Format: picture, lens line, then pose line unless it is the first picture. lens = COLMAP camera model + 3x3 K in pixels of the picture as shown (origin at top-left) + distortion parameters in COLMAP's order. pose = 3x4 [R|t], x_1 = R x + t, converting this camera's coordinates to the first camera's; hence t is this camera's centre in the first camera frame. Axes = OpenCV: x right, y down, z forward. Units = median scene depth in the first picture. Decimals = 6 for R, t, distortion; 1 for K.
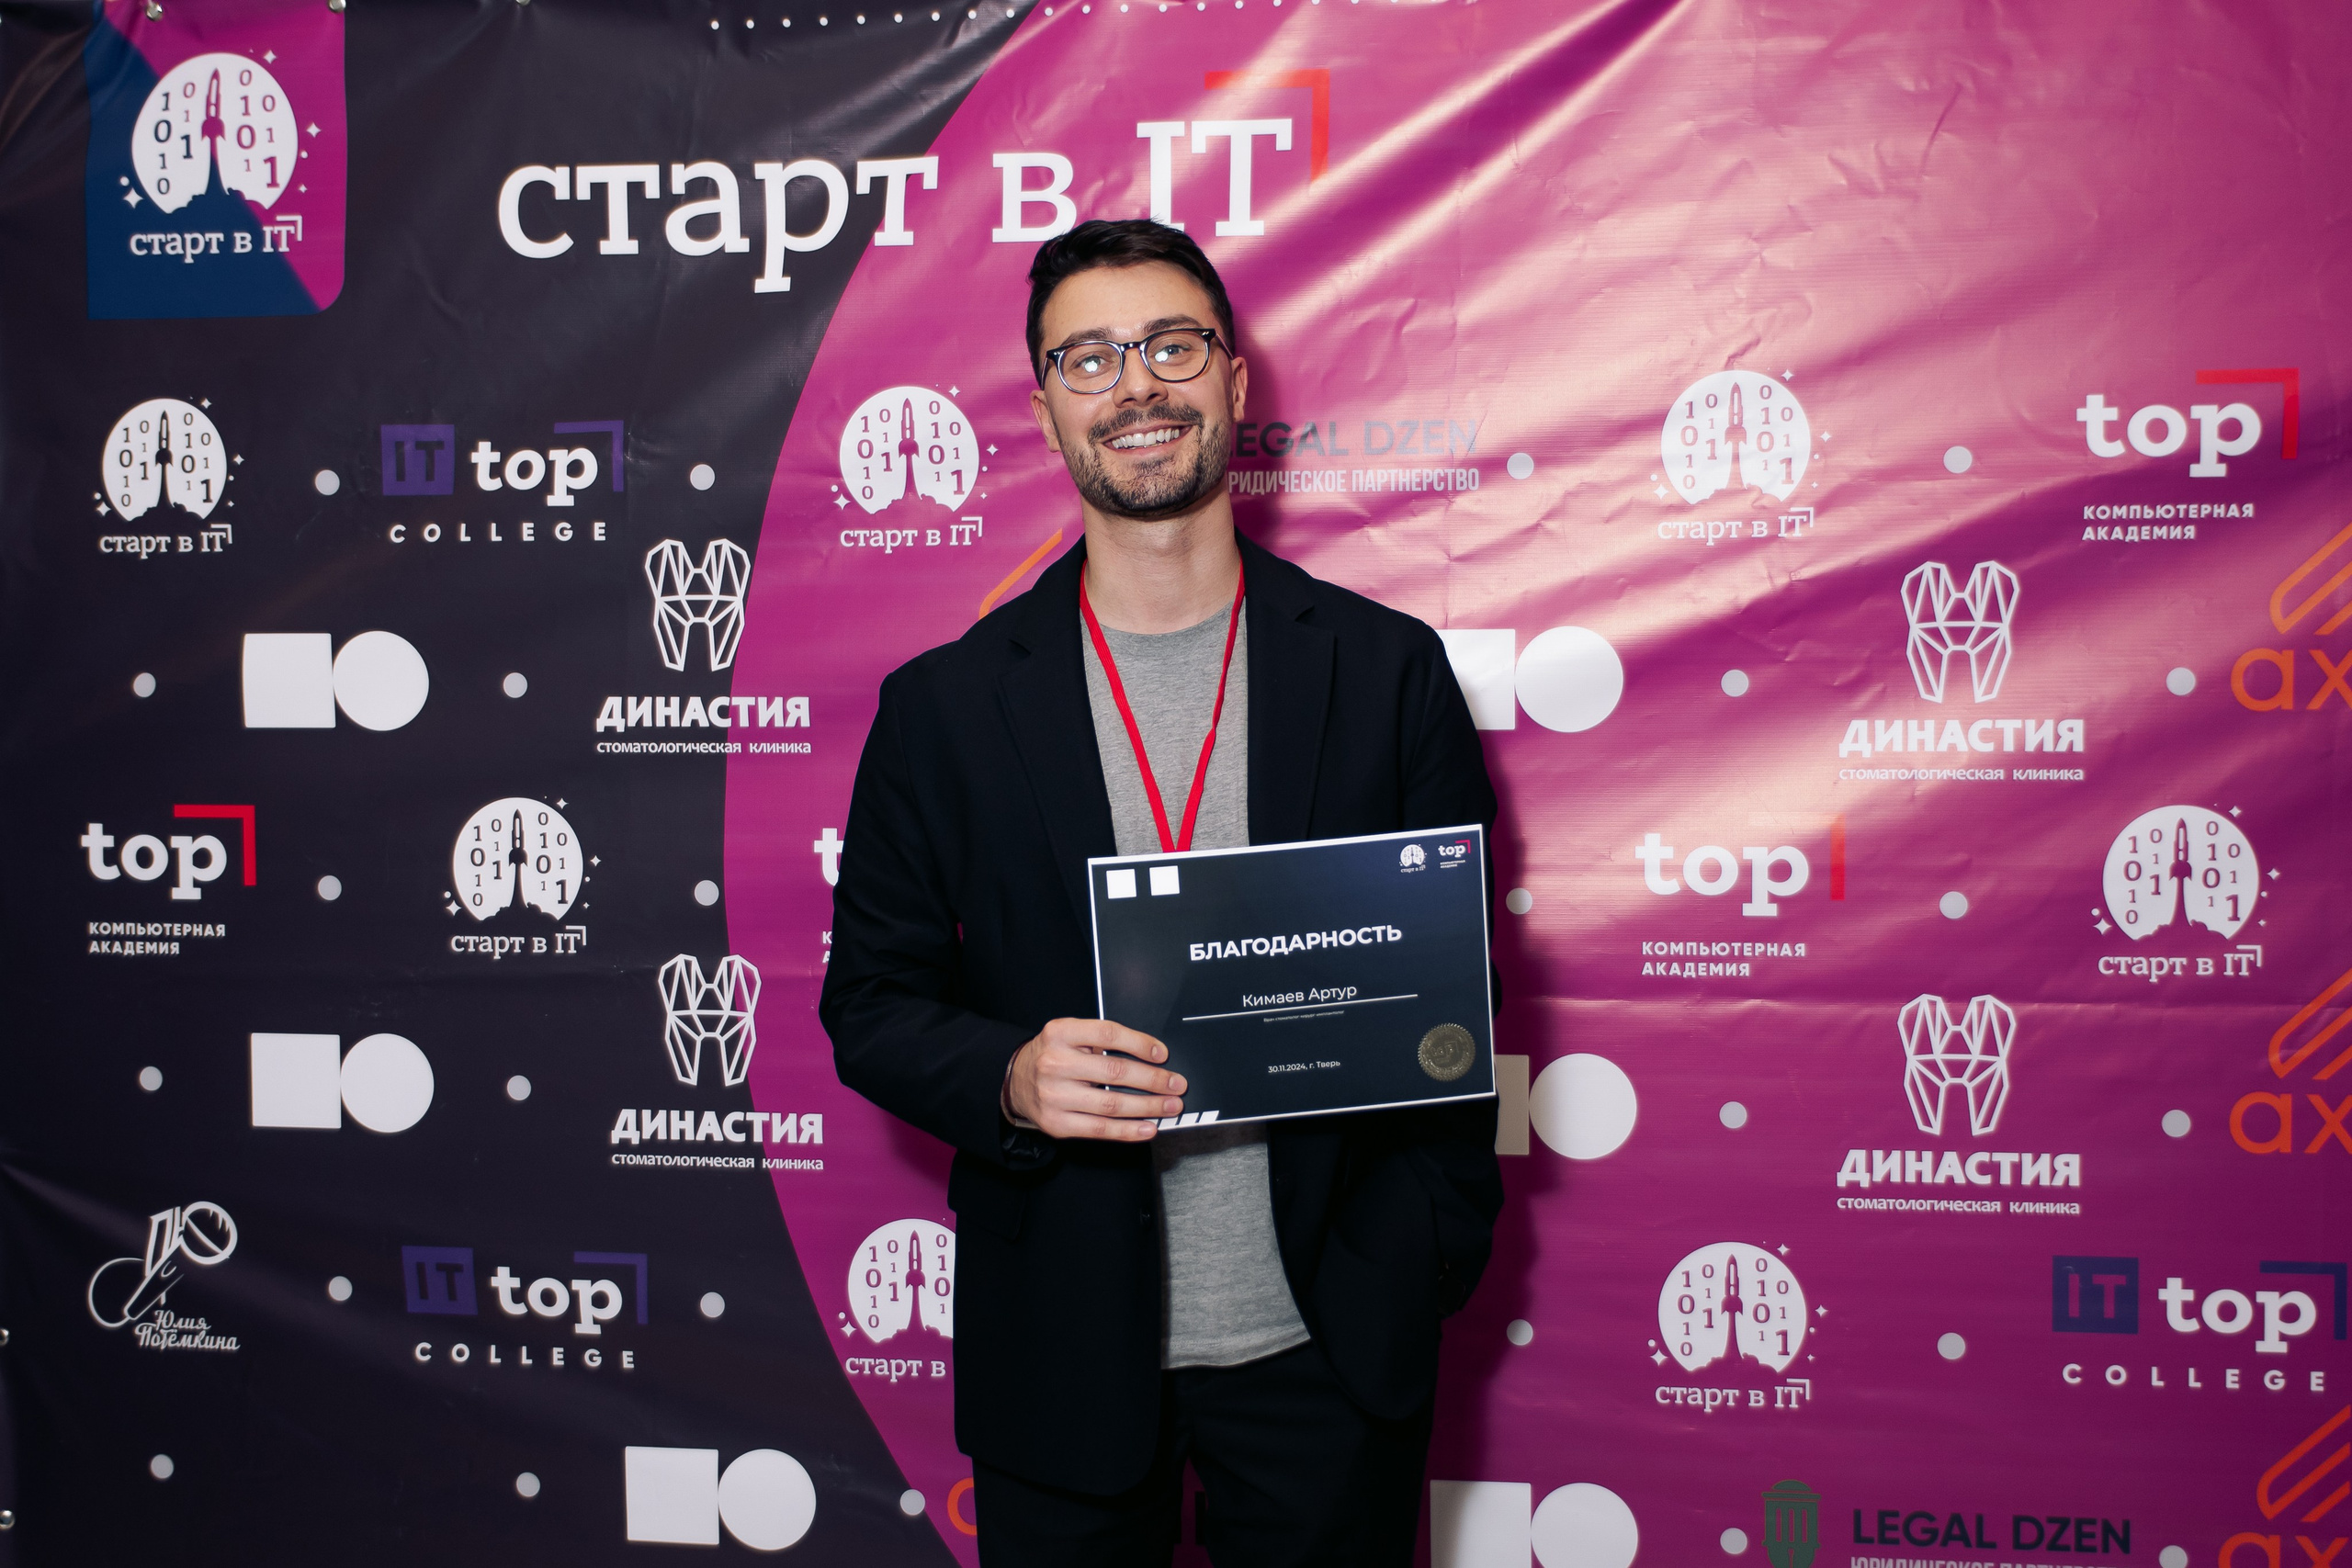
lens RADIAL K [[3070.0, 0, 1179.2], [0, 3070.0, 779.8], [0, 0, 1]] dist [-0.019390, 0.000000]
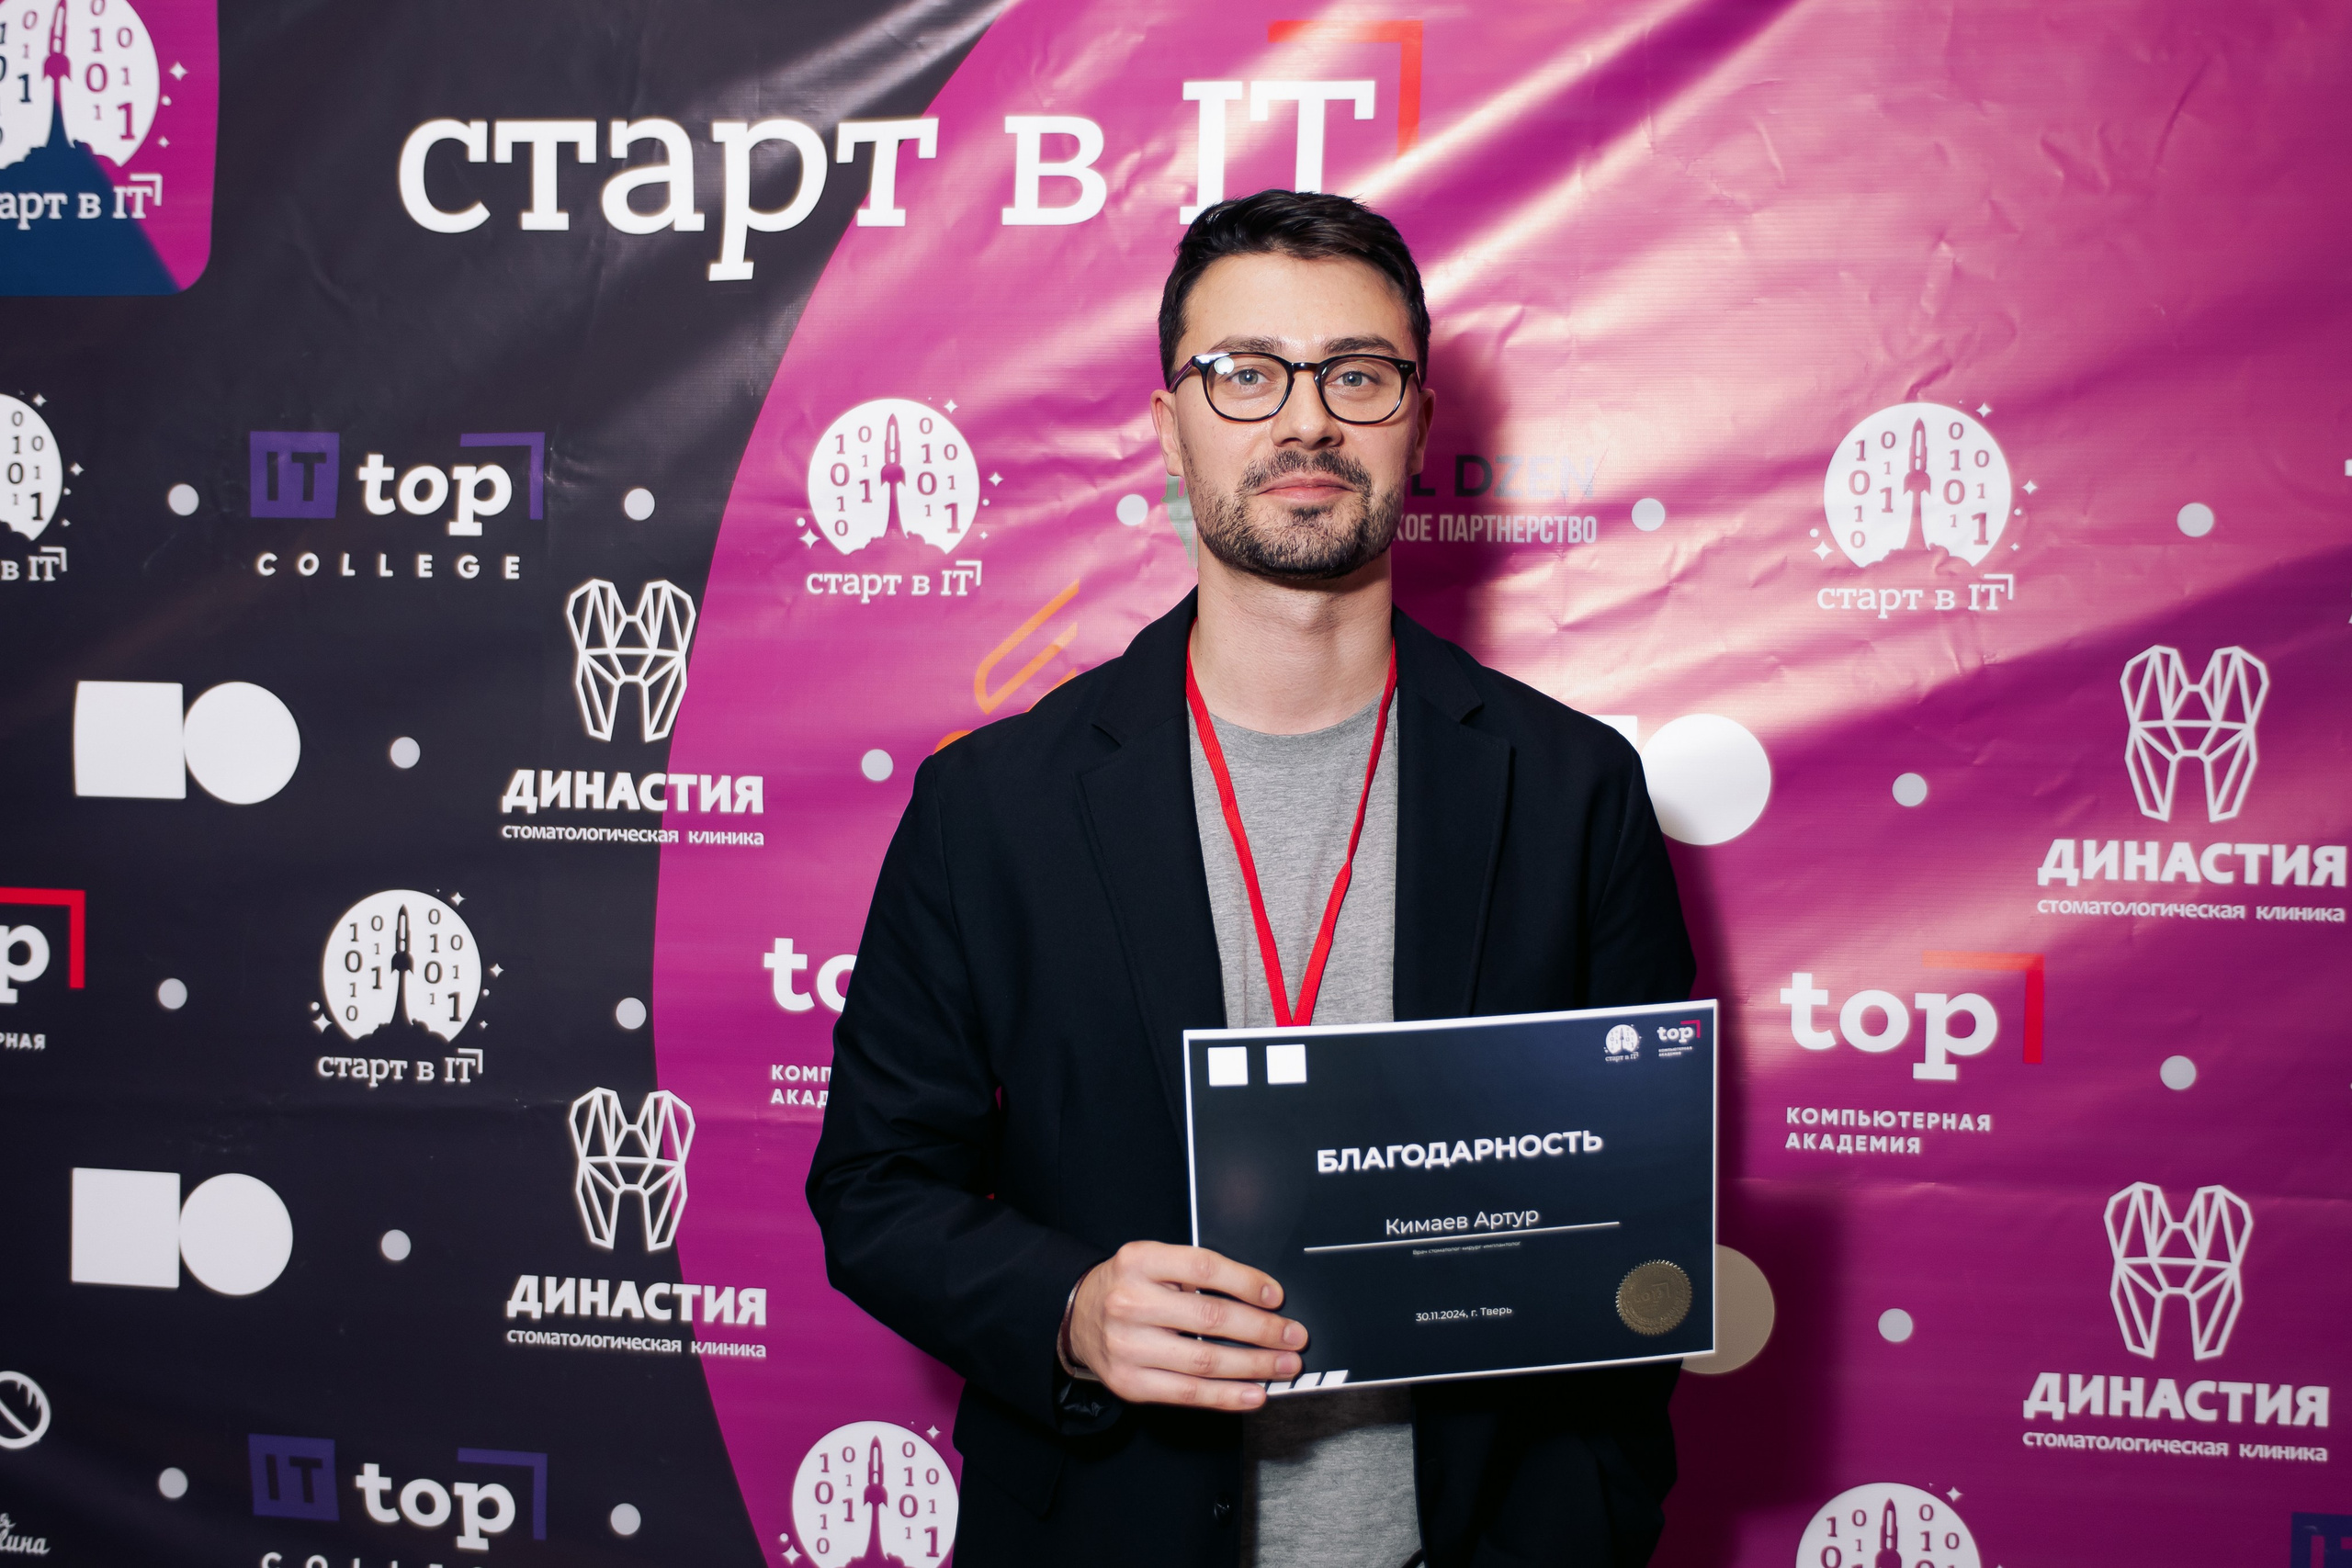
lens RADIAL K [[3070.0, 0, 1173.9], [0, 3070.0, 772.3], [0, 0, 1]] dist [-0.019390, 0.000000]
pose [[0.999704, 0.023815, 0.004896, -0.015547], [-0.023731, 0.999583, -0.016430, -0.017397], [-0.005285, 0.016309, 0.999853, 0.184876]]
